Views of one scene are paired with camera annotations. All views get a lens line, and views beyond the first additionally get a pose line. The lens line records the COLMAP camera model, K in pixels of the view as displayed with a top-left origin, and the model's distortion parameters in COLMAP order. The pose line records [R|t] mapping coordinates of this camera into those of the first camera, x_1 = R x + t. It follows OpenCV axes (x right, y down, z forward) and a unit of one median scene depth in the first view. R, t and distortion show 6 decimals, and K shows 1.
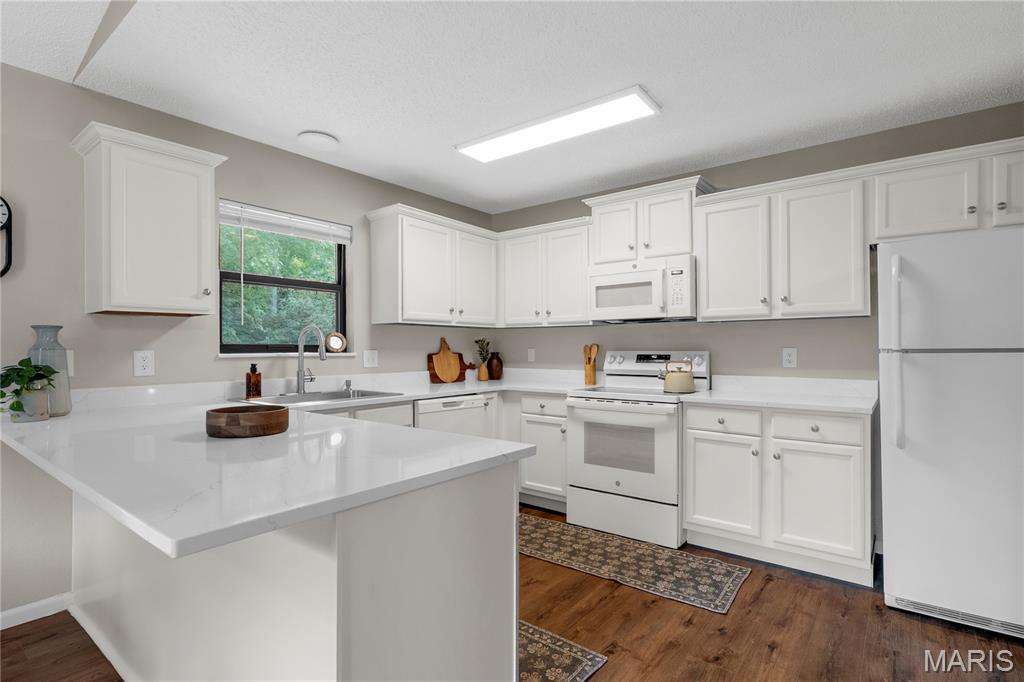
lens RADIAL K [[502.9, 0, 512.4], [0, 502.9, 343.9], [0, 0, 1]] dist [-0.004390, 0.000076]
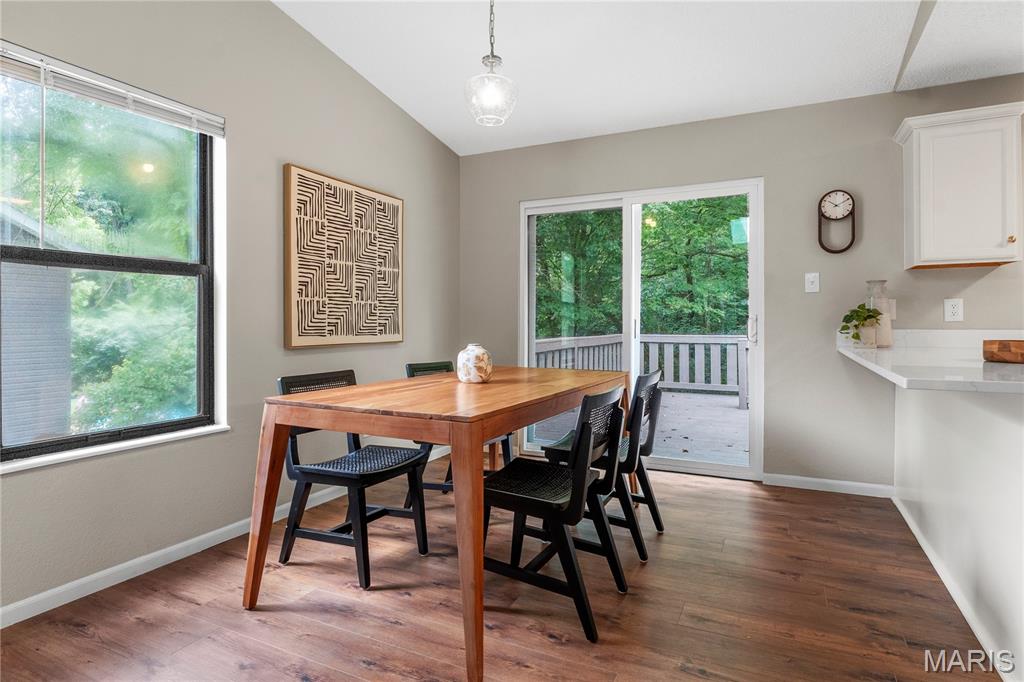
lens RADIAL K [[563.8, 0, 513.6], [0, 563.8, 322.1], [0, 0, 1]] dist [0.006700, 0.000643]
pose [[0.211386, 0.004378, -0.977393, 0.223314], [0.007678, 0.999952, 0.006139, 0.036556], [0.977372, -0.008802, 0.211342, -0.175935]]
